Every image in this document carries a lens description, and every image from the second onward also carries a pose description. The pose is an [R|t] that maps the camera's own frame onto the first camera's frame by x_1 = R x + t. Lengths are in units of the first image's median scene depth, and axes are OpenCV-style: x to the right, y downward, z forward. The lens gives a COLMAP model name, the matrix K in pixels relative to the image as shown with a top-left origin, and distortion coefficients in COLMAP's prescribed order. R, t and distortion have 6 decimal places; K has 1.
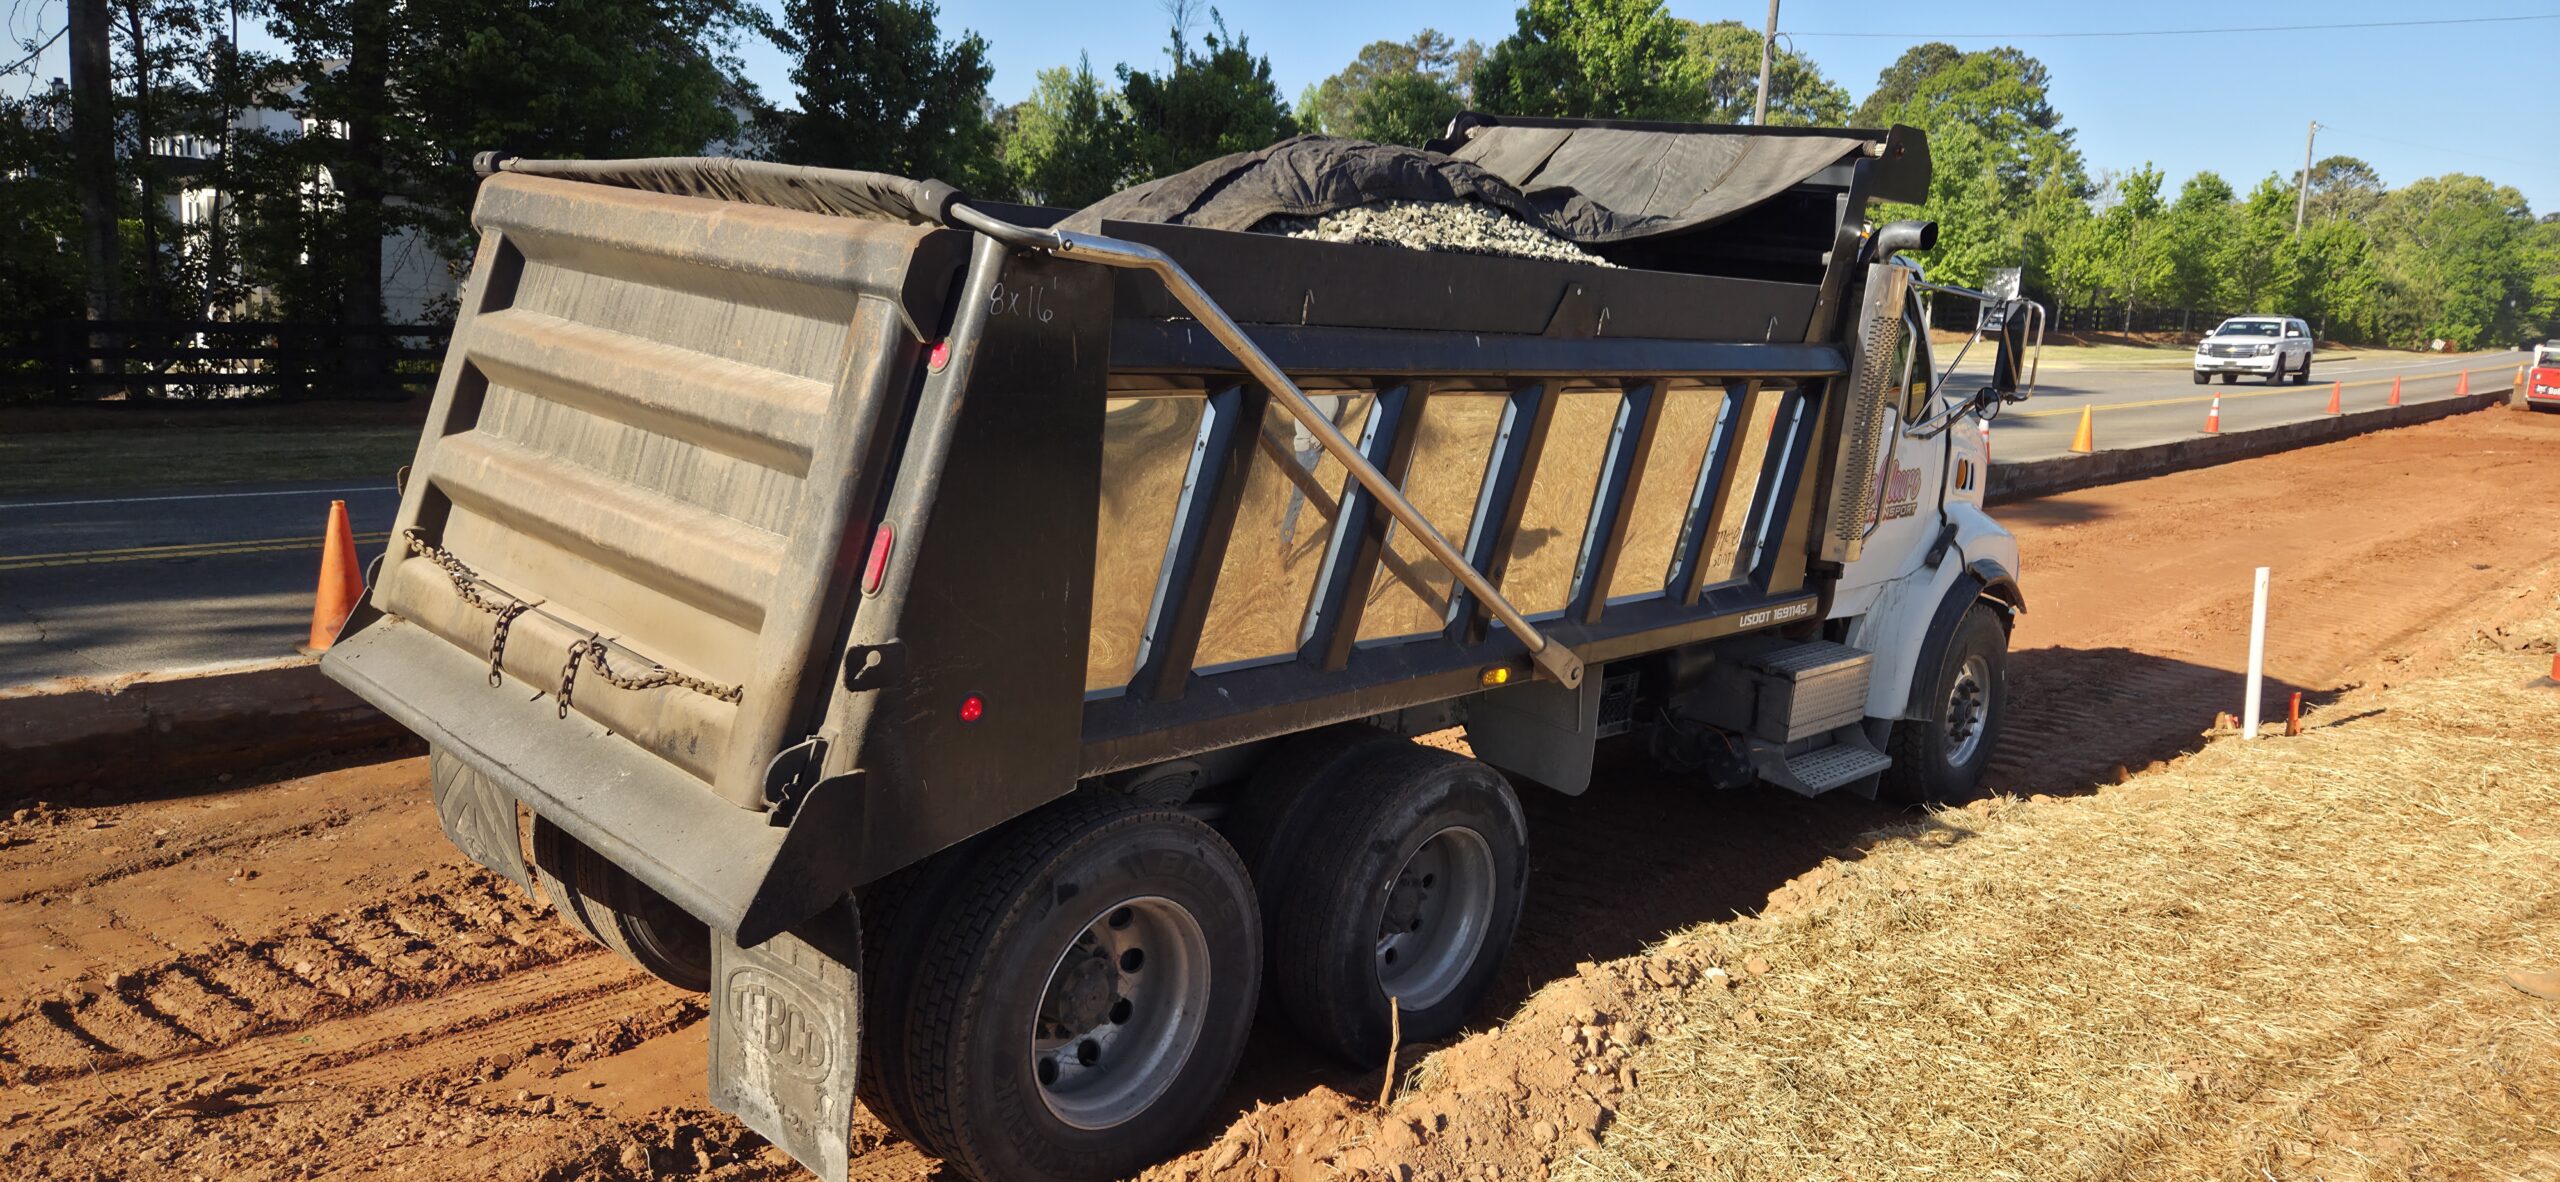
lens RADIAL K [[1735.1, 0, 1298.5], [0, 1735.1, 584.3], [0, 0, 1]] dist [0.080829, -0.084053]
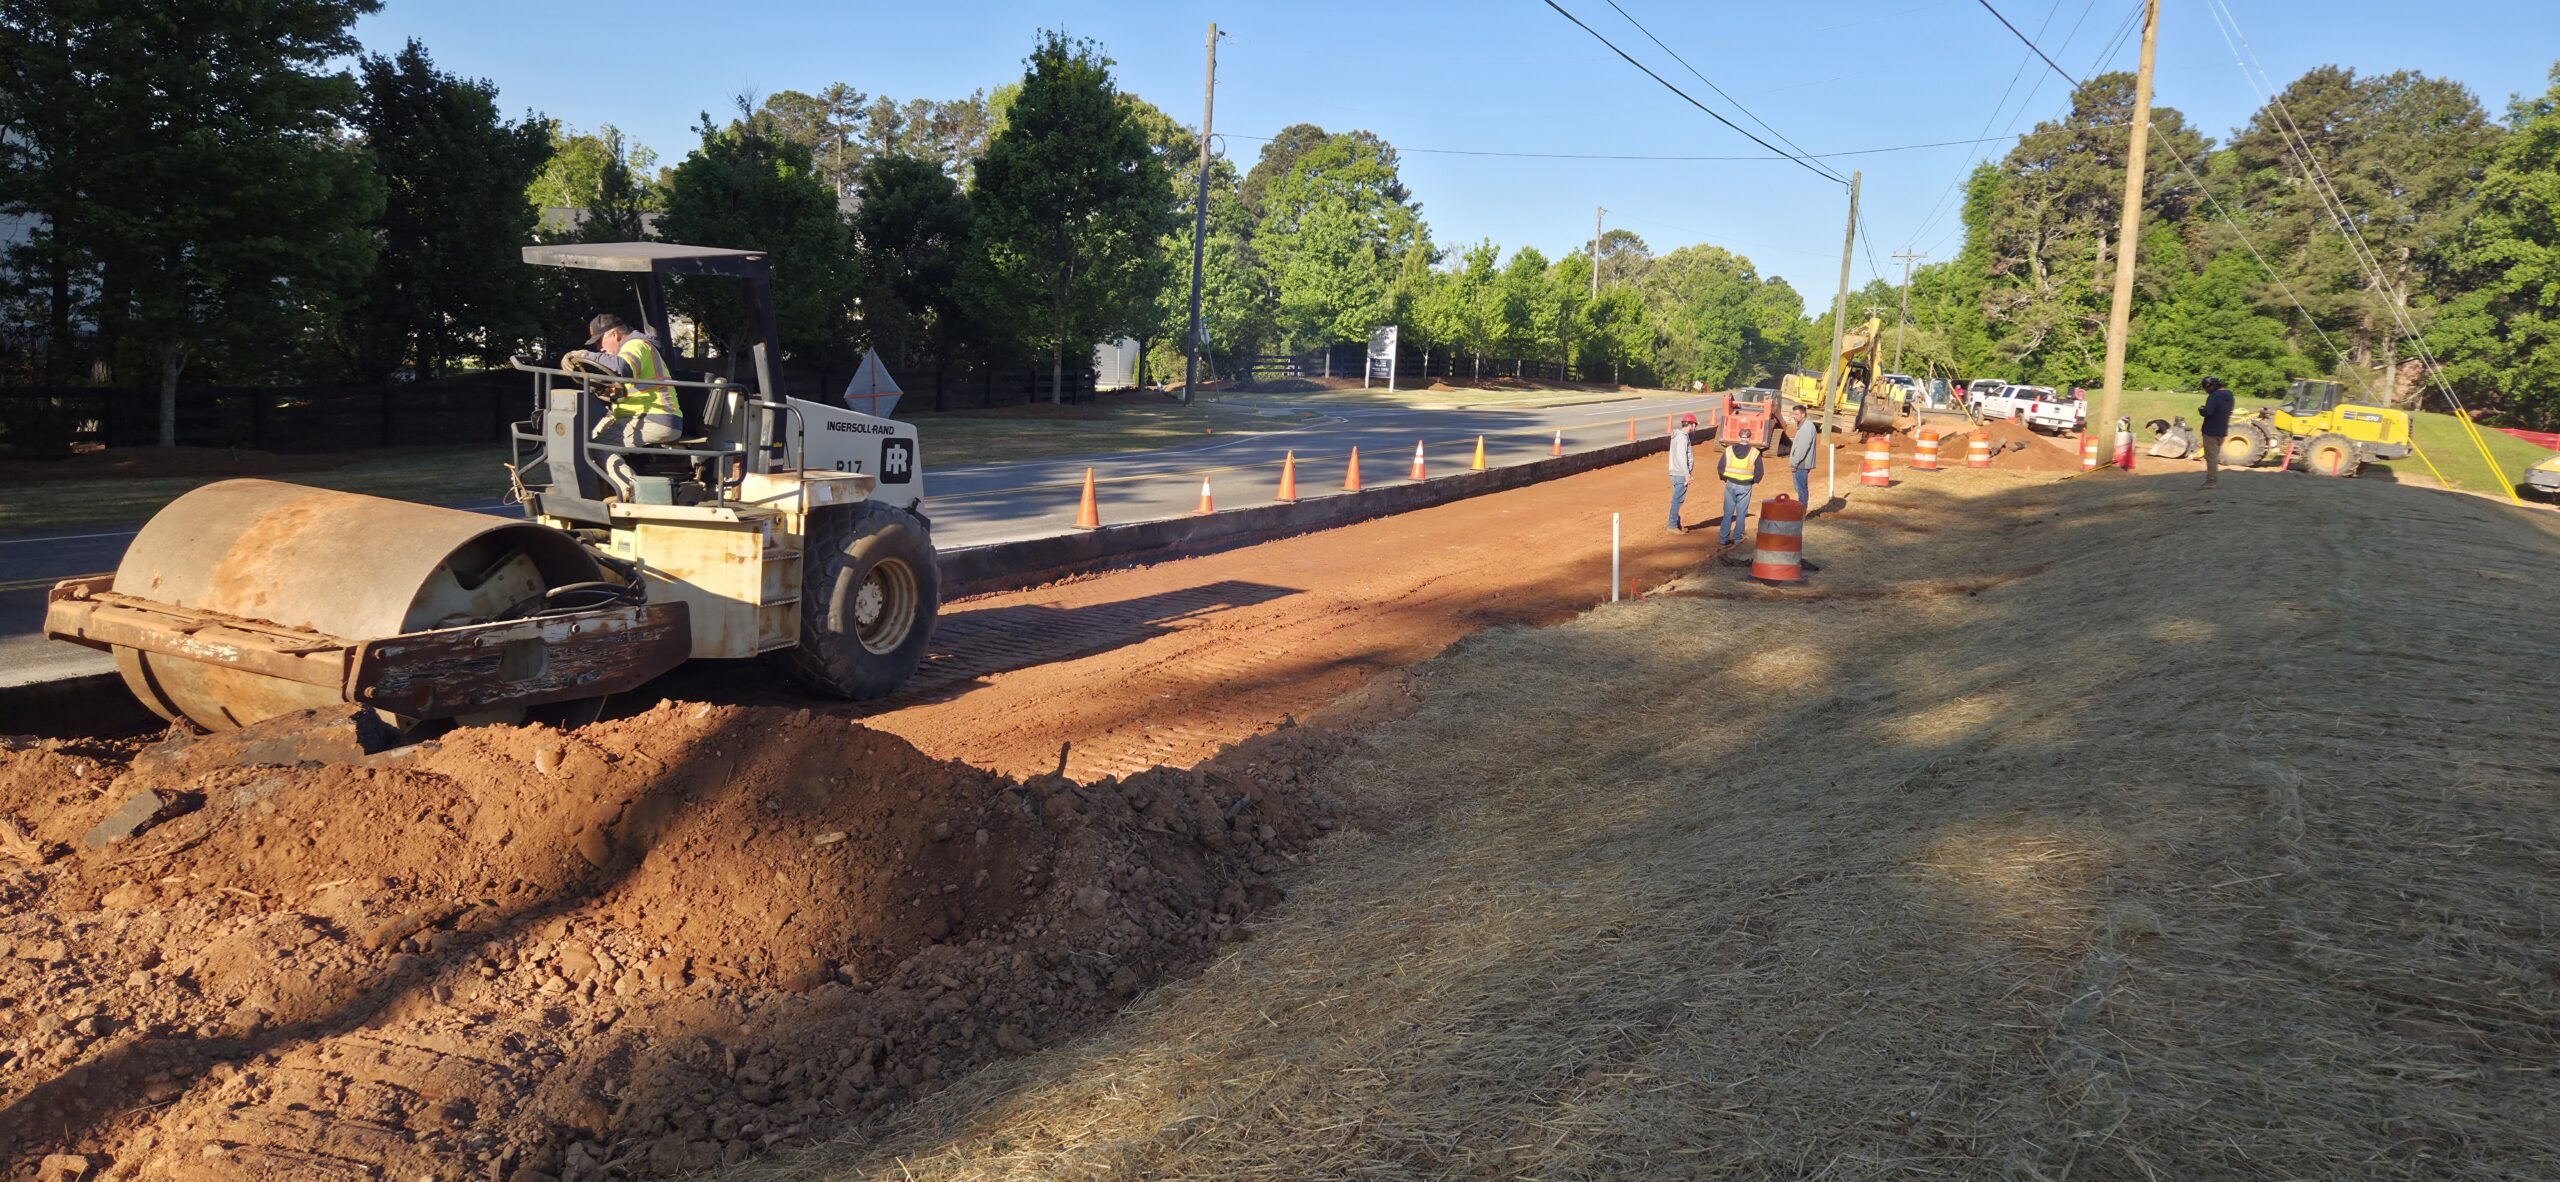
lens RADIAL K [[1713.9, 0, 1280.0], [0, 1713.9, 591.0], [0, 0, 1]] dist [0.029937, 0.003651]
pose [[0.945495, -0.046301, 0.322328, -0.026084], [0.052234, 0.998587, -0.009779, 0.004195], [-0.321420, 0.026083, 0.946578, -0.039542]]
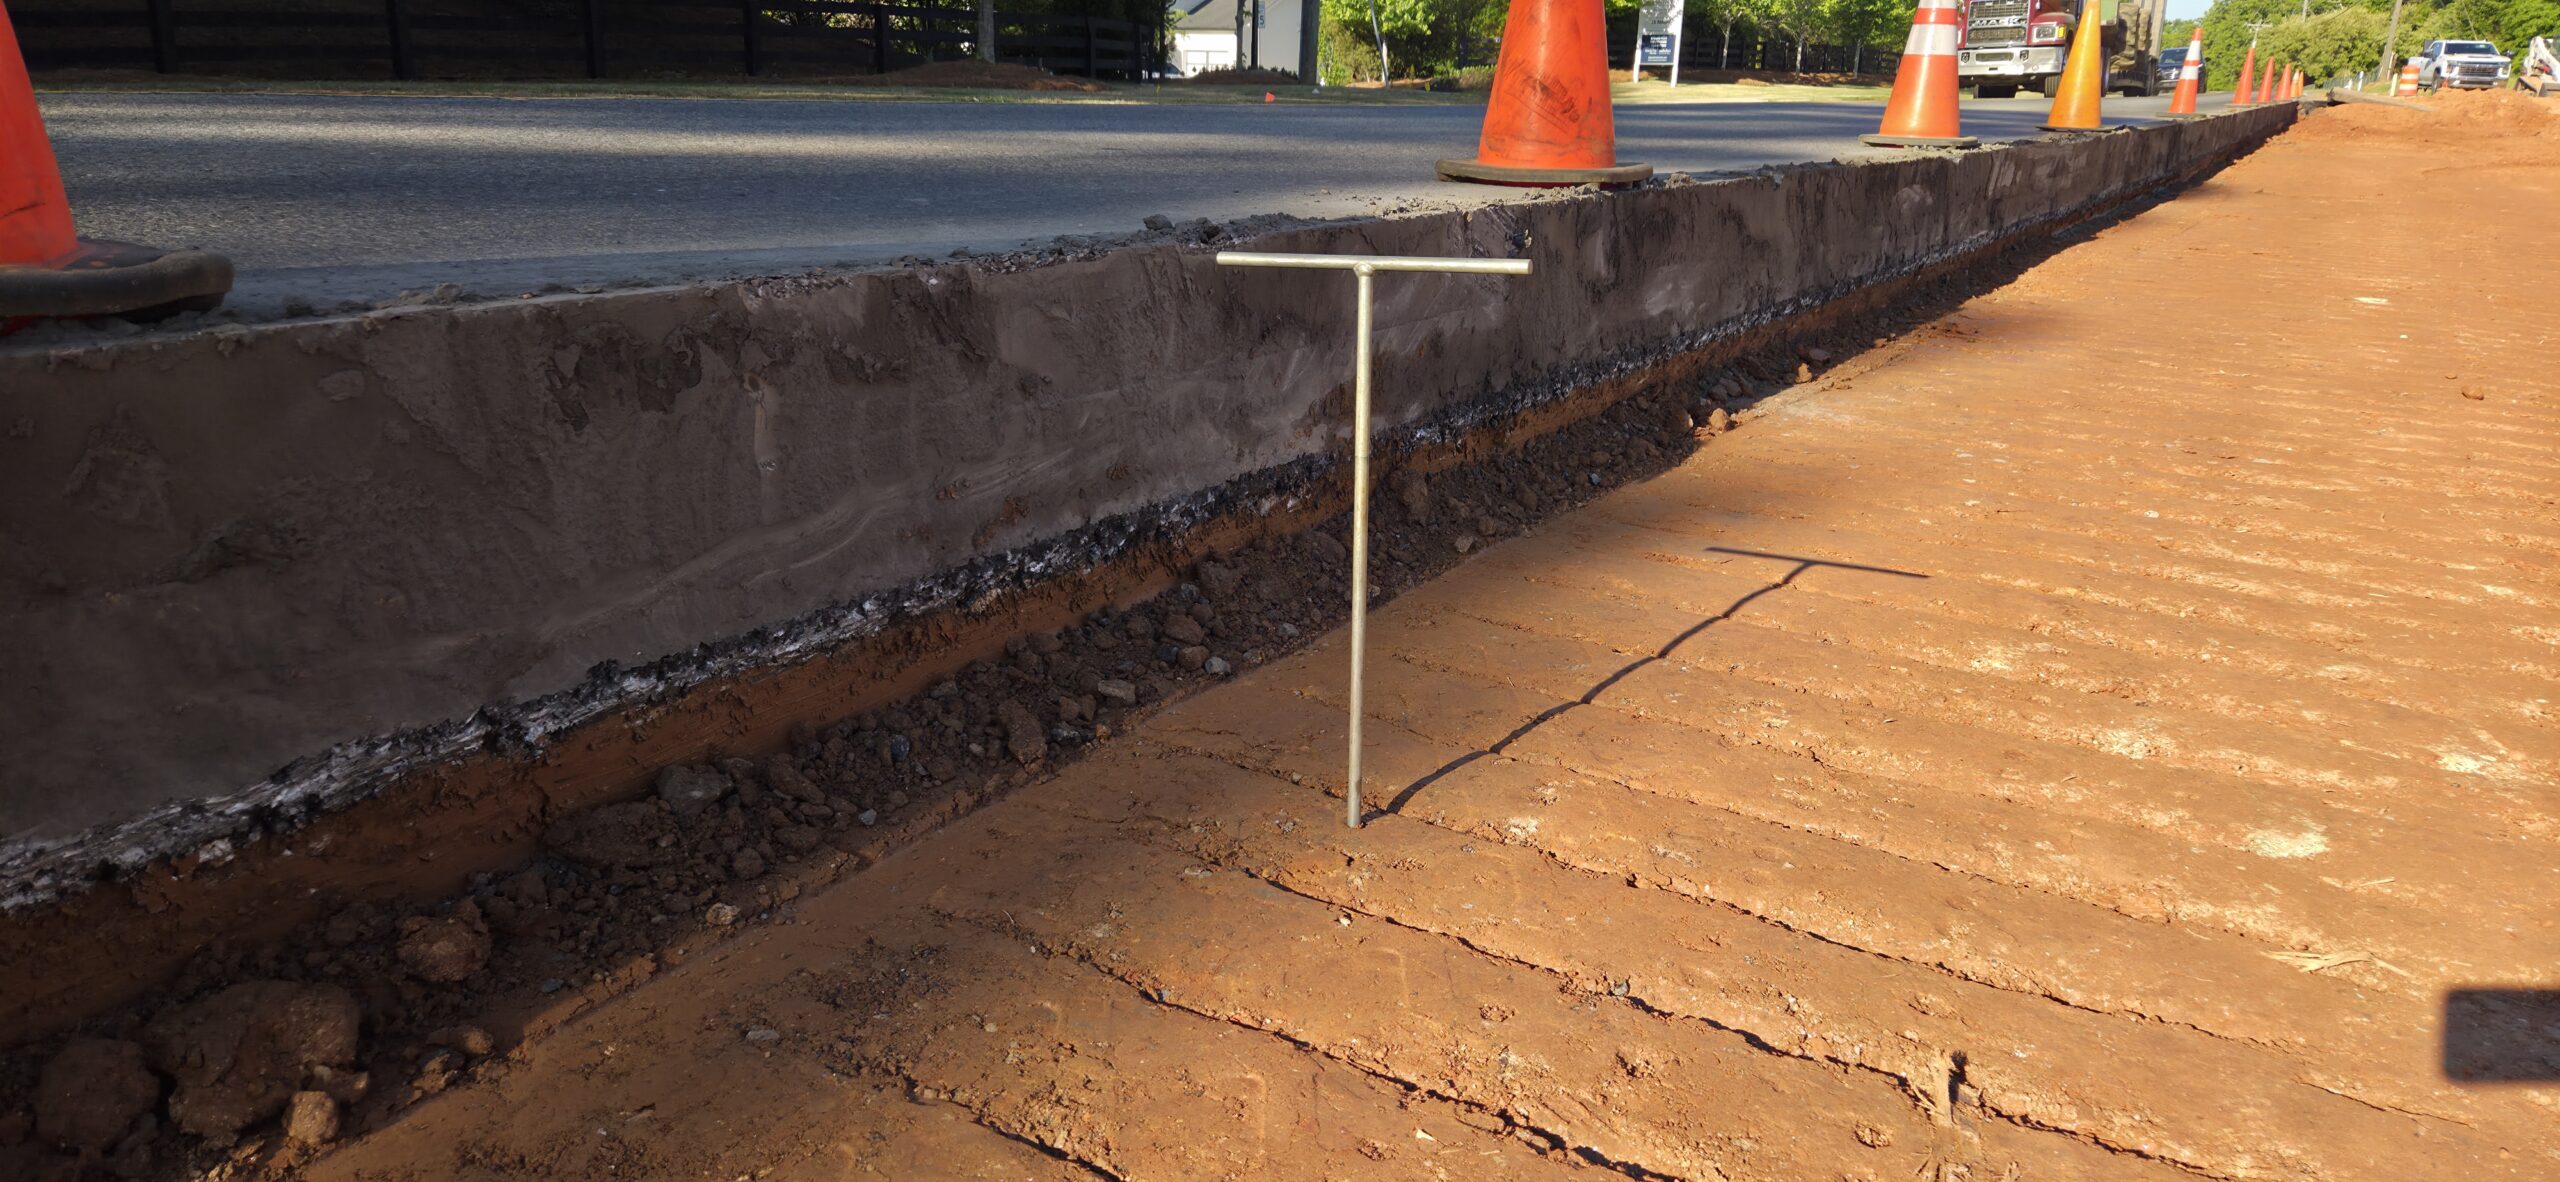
lens RADIAL K [[1735.1, 0, 1298.5], [0, 1735.1, 584.3], [0, 0, 1]] dist [0.080829, -0.084053]
pose [[0.979864, -0.084118, 0.181083, 0.042453], [0.064309, 0.991555, 0.112620, -0.007475], [-0.189027, -0.098706, 0.976998, 0.131265]]
